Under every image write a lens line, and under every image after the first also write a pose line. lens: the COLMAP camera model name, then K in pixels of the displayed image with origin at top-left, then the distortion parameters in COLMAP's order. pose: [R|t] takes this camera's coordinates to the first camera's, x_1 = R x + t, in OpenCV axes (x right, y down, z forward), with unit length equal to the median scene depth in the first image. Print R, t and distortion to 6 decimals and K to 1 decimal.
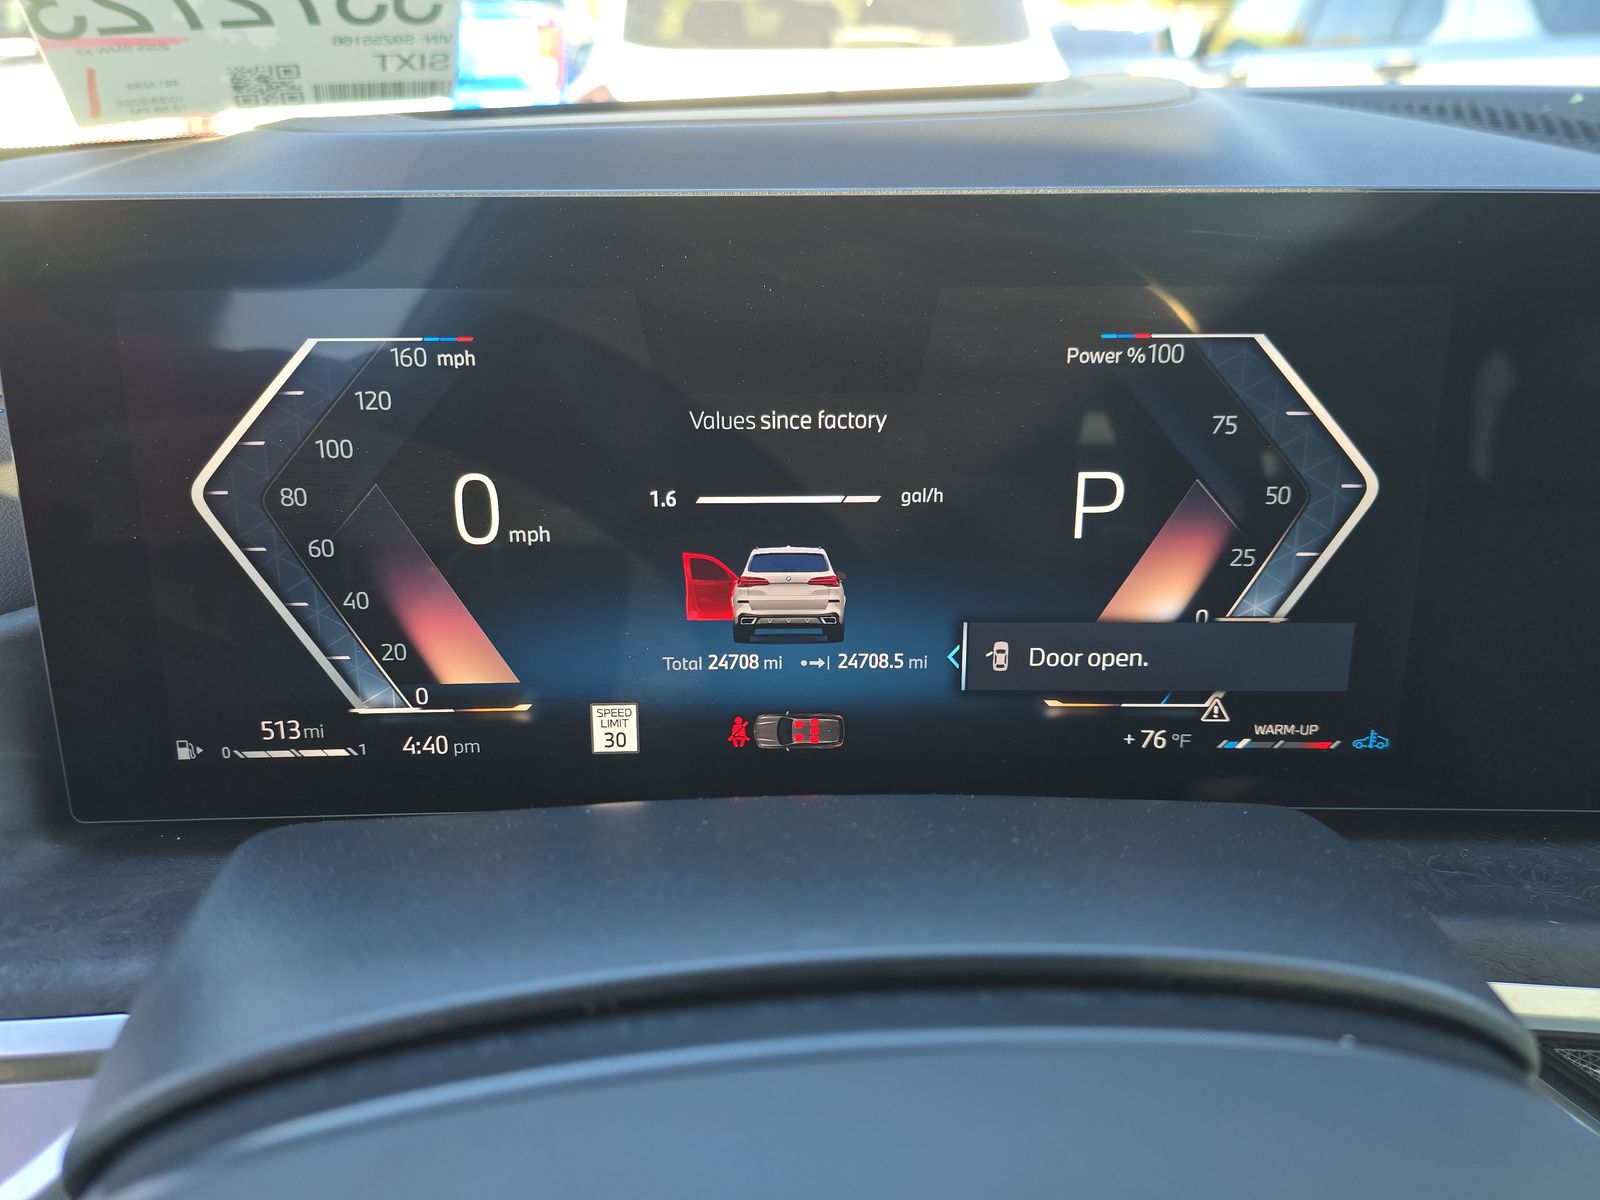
lens RADIAL K [[1058.2, 0, 796.7], [0, 1058.2, 593.8], [0, 0, 1]] dist [0.019863, -0.034572]
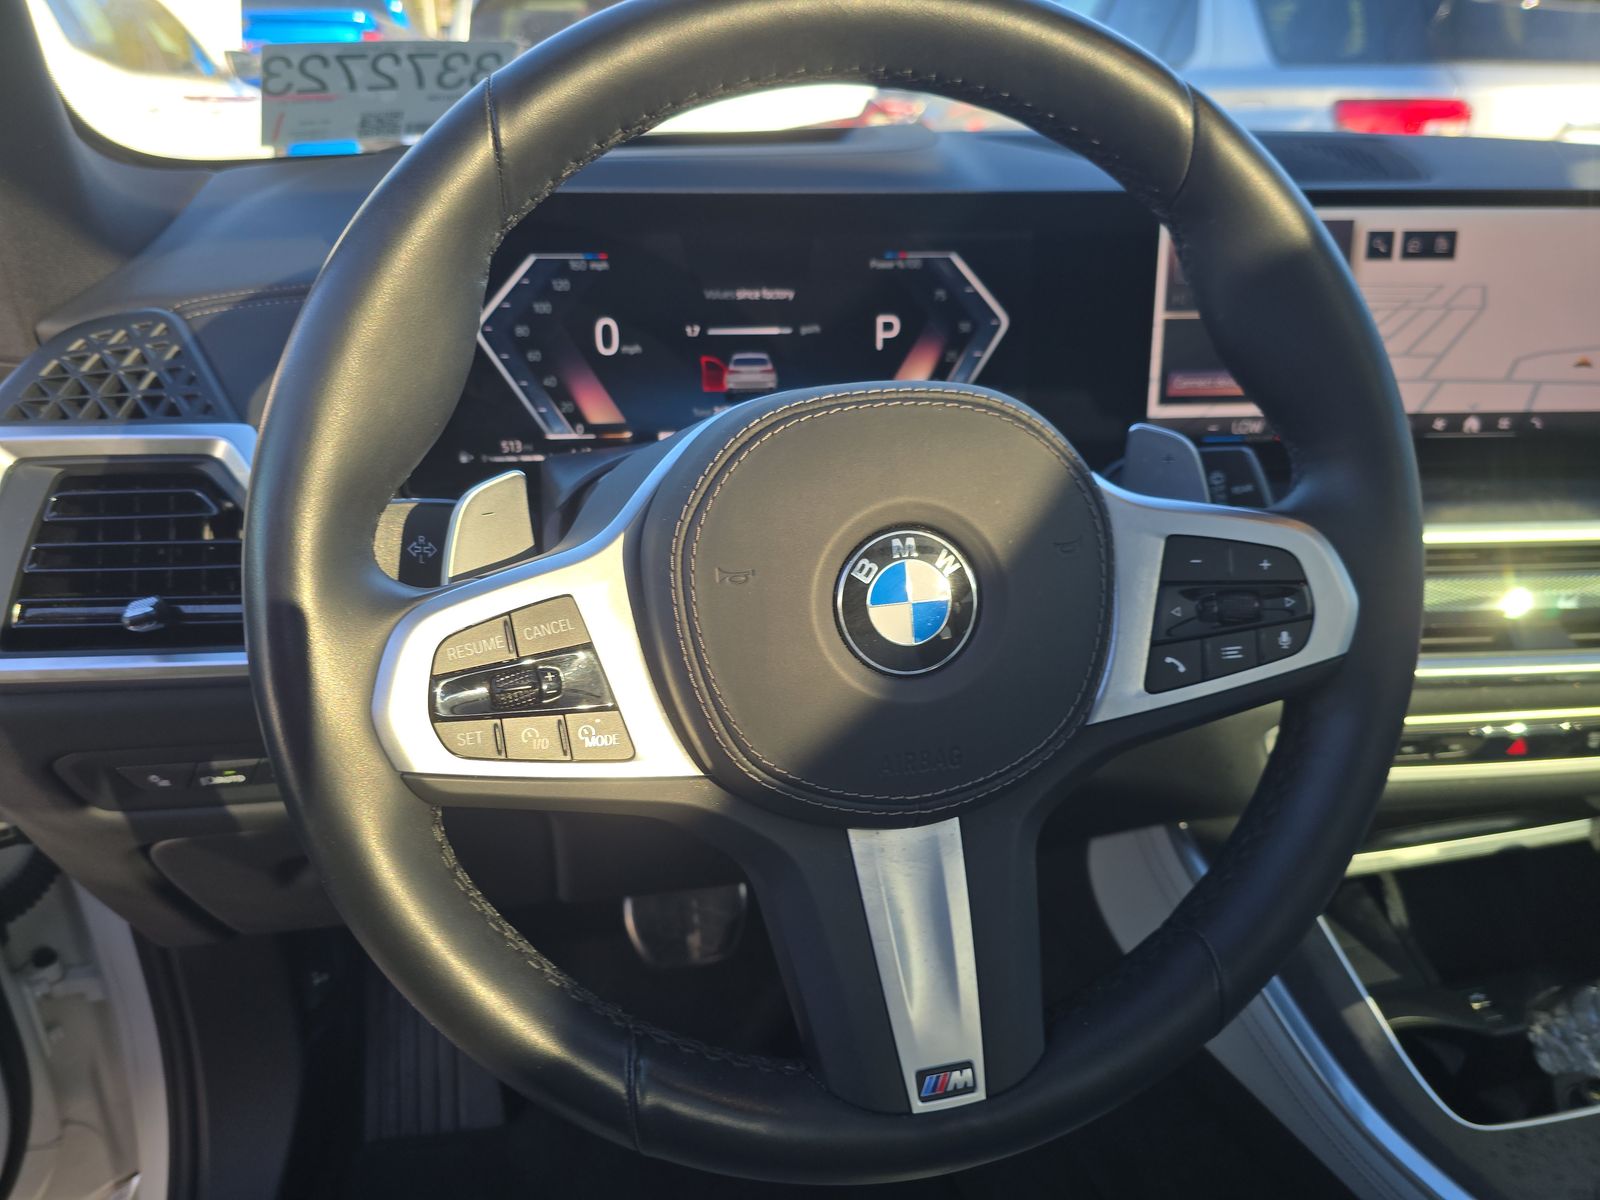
lens RADIAL K [[1058.2, 0, 775.6], [0, 1058.2, 608.3], [0, 0, 1]] dist [0.019863, -0.034572]
pose [[0.989343, -0.045121, 0.138433, -0.280447], [0.044746, 0.998981, 0.005819, 0.465758], [-0.138555, 0.000437, 0.990355, -1.161655]]
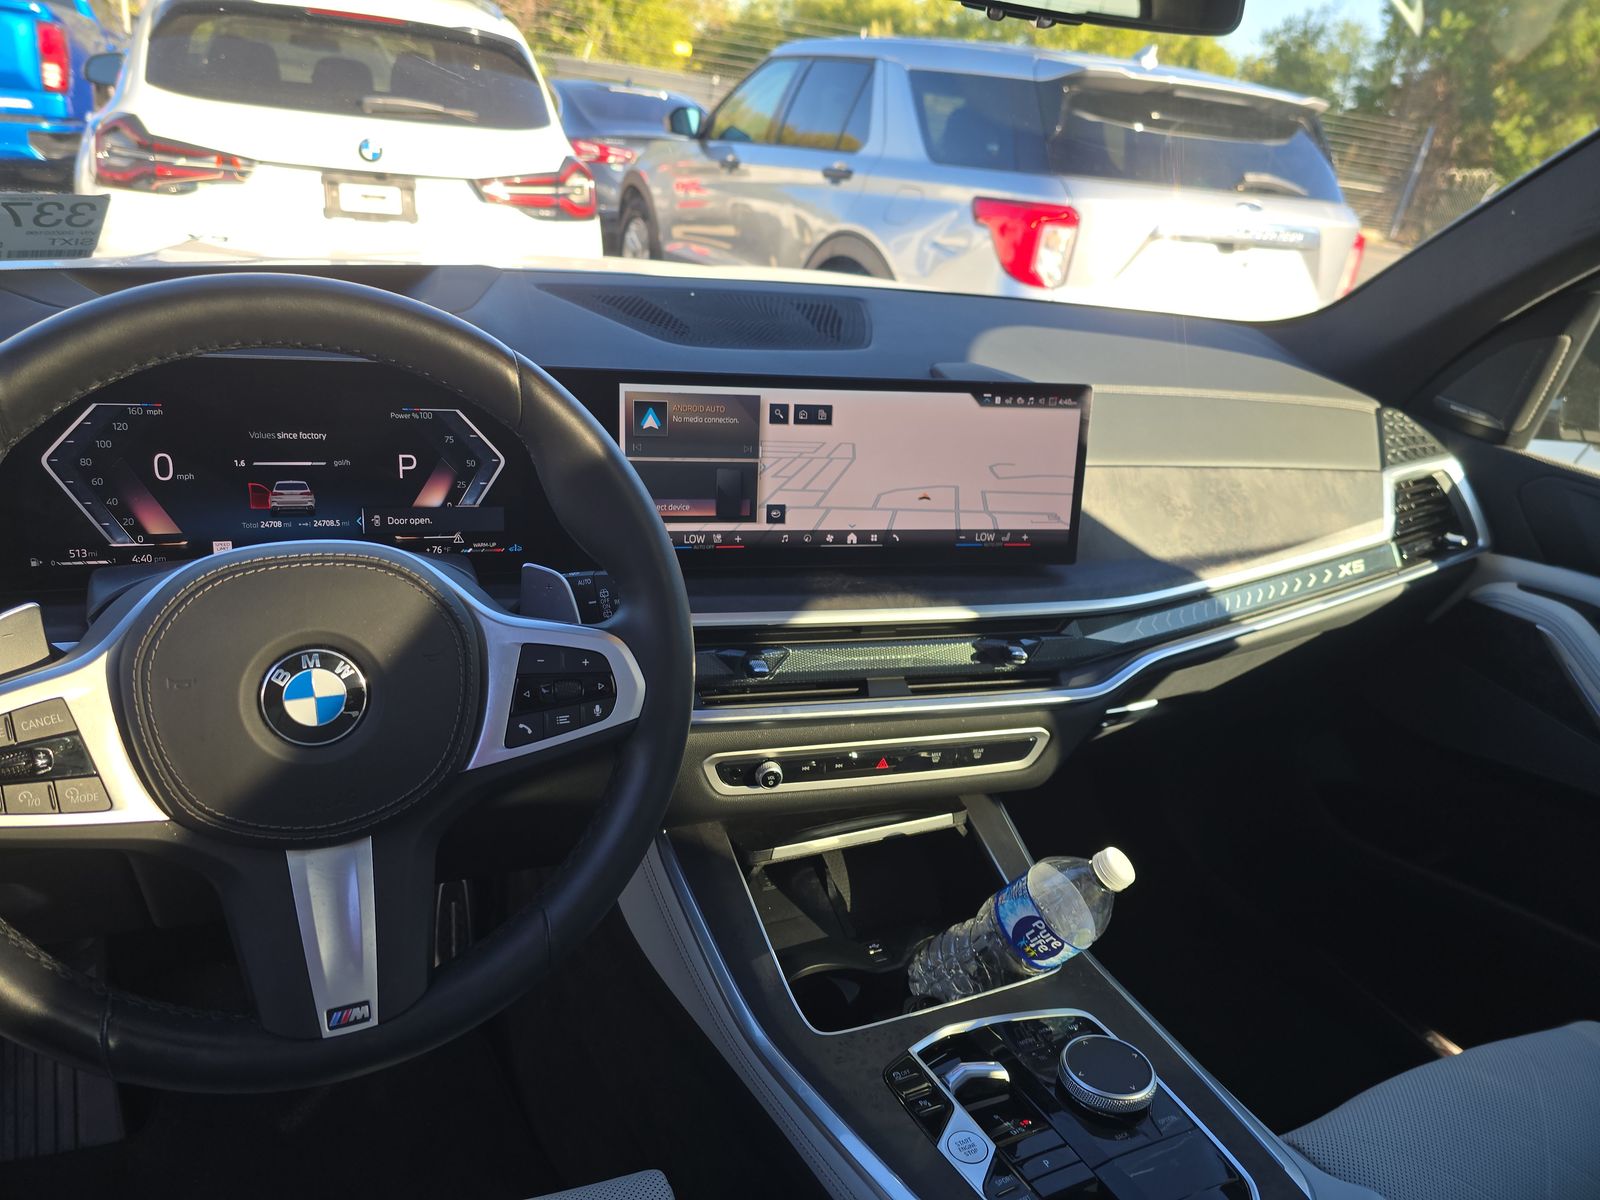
lens RADIAL K [[1058.2, 0, 790.5], [0, 1058.2, 605.2], [0, 0, 1]] dist [0.019863, -0.034572]
pose [[0.927818, -0.044926, 0.370318, 0.161639], [0.049208, 0.998786, -0.002118, 0.350225], [-0.369773, 0.020187, 0.928903, -2.059752]]
